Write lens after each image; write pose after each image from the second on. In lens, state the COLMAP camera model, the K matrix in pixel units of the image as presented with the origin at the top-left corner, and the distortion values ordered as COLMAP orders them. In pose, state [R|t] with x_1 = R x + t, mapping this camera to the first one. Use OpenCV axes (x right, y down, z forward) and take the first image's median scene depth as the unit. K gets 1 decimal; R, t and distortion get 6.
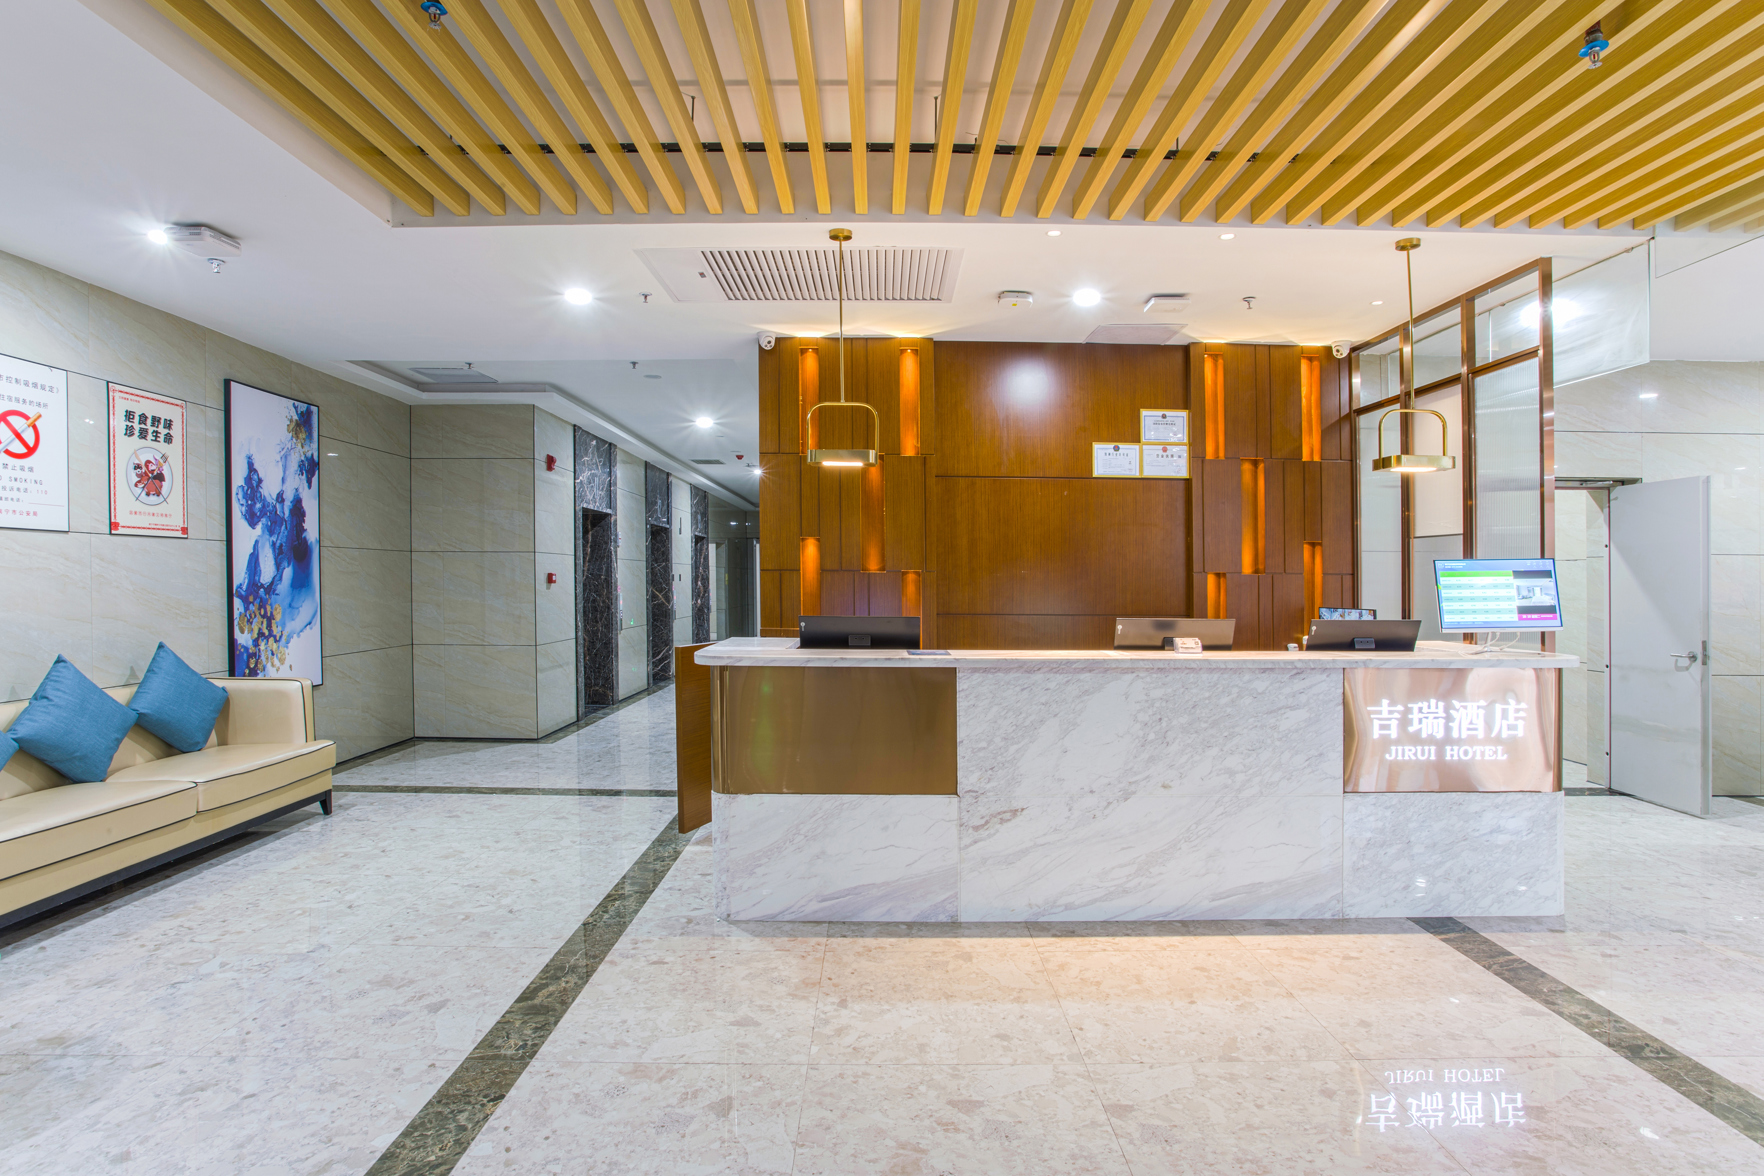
lens RADIAL K [[900.7, 0, 875.4], [0, 900.7, 593.2], [0, 0, 1]] dist [-0.063395, 0.033682]
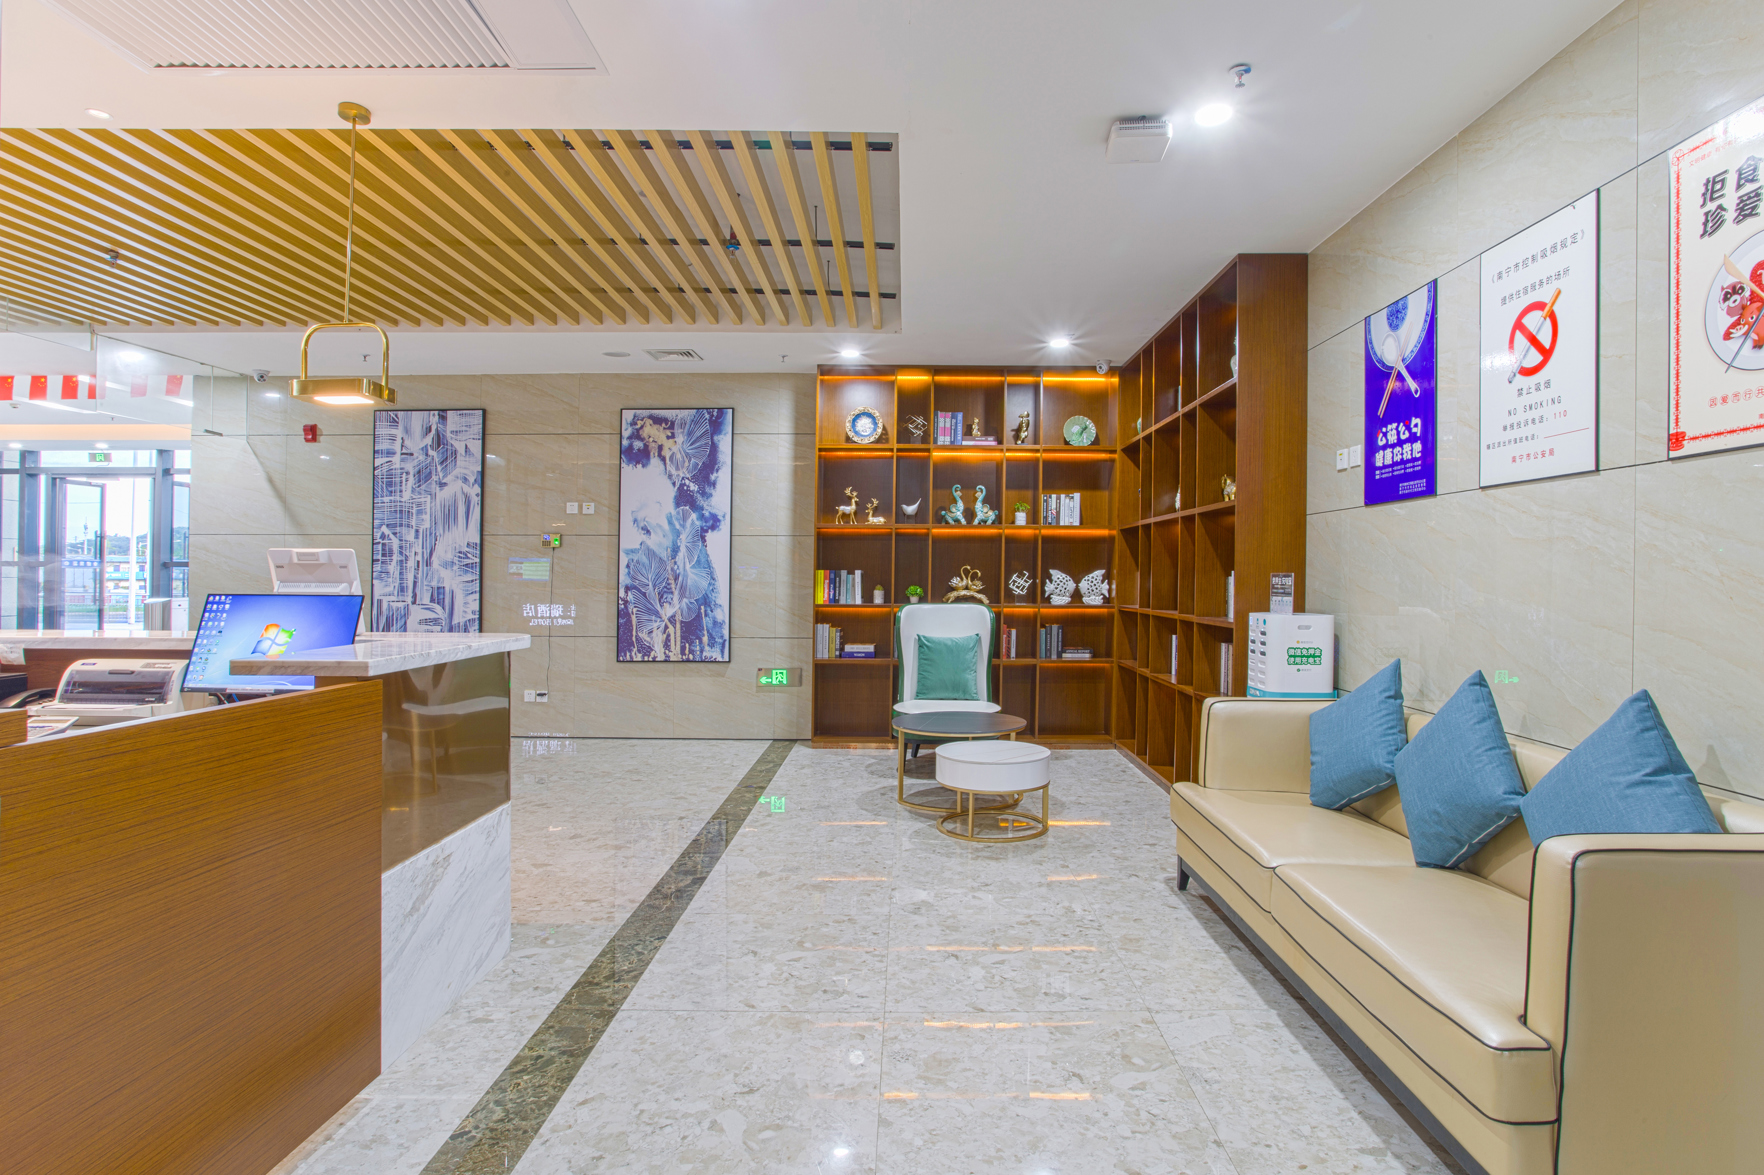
lens RADIAL K [[935.3, 0, 886.0], [0, 935.3, 562.5], [0, 0, 1]] dist [-0.049769, 0.050983]
pose [[-0.999682, -0.010132, 0.023077, -0.567464], [-0.010038, 0.999941, 0.004184, -0.010285], [-0.023118, 0.003951, -0.999725, 1.919647]]
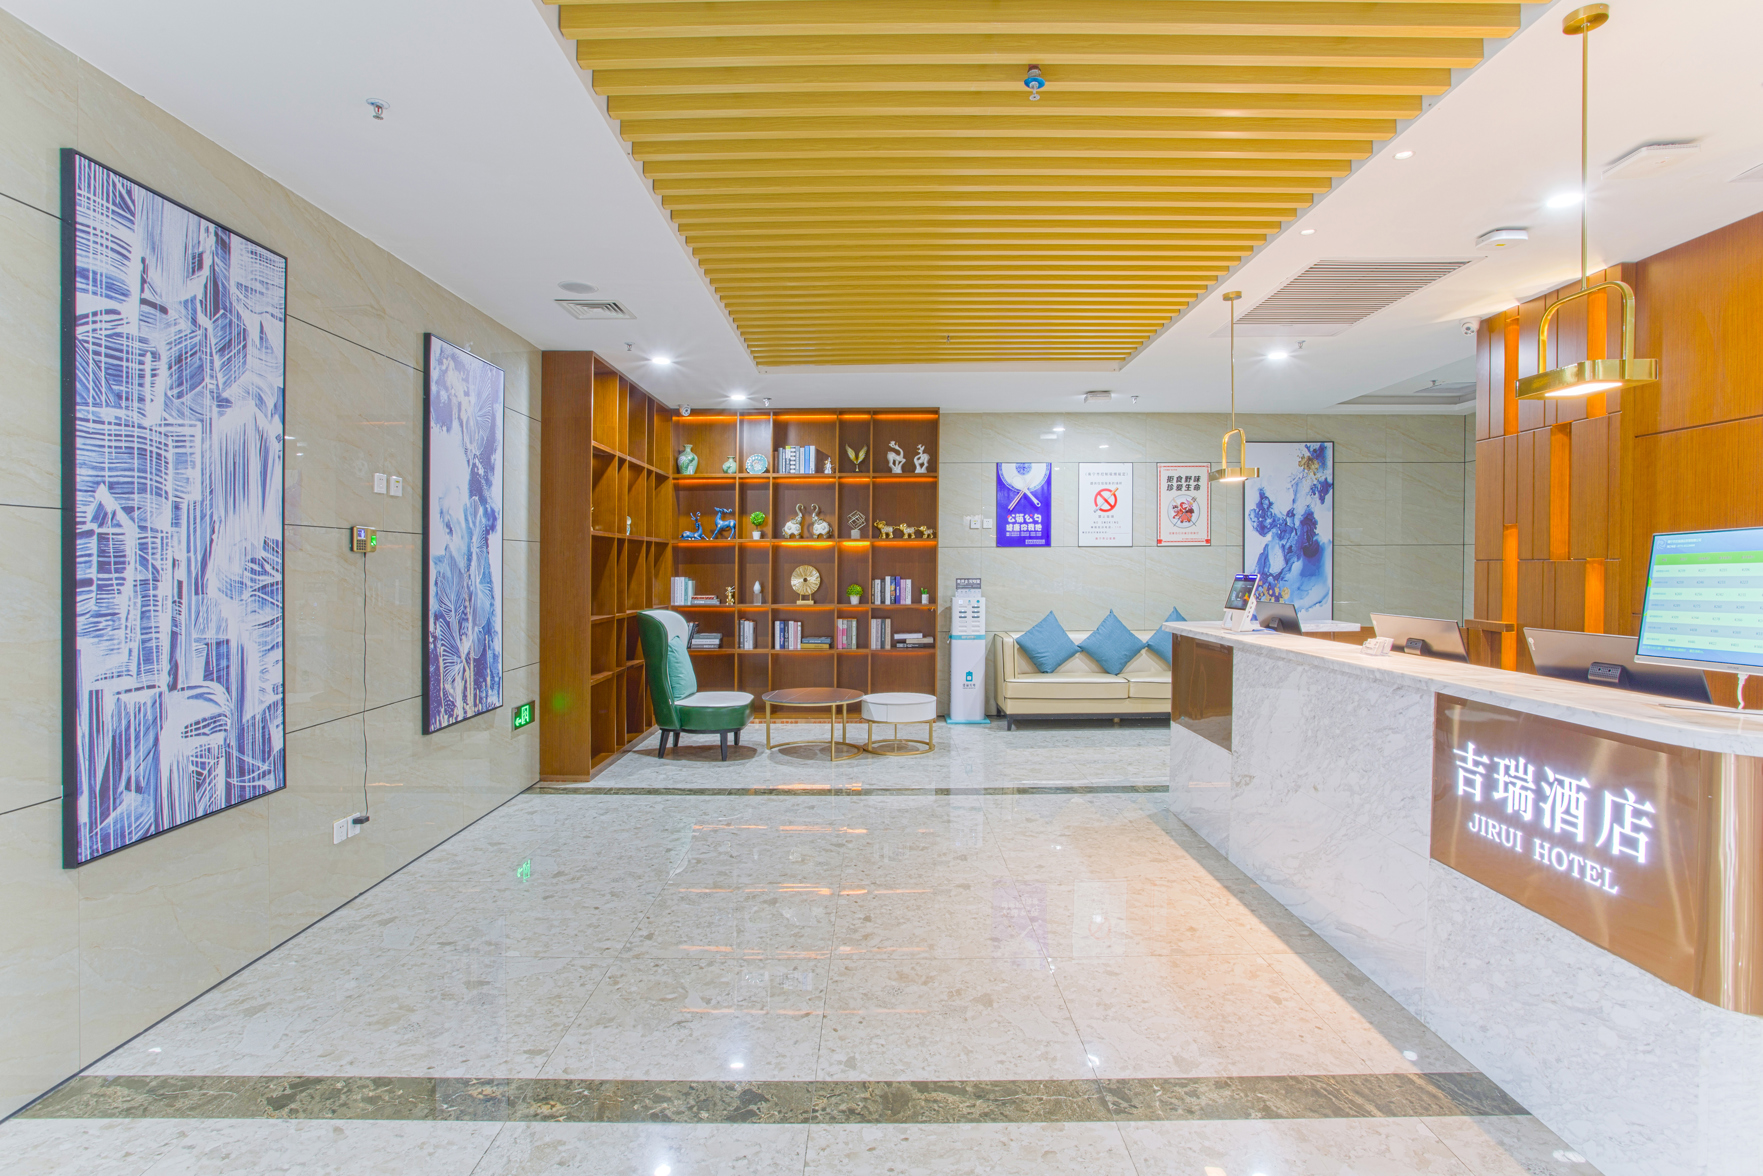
lens RADIAL K [[900.2, 0, 874.9], [0, 900.2, 593.2], [0, 0, 1]] dist [-0.063395, 0.033682]
pose [[-0.010288, 0.023381, -0.999674, 1.265682], [-0.009716, 0.999677, 0.023481, -0.008764], [0.999900, 0.009955, -0.010057, 0.538359]]
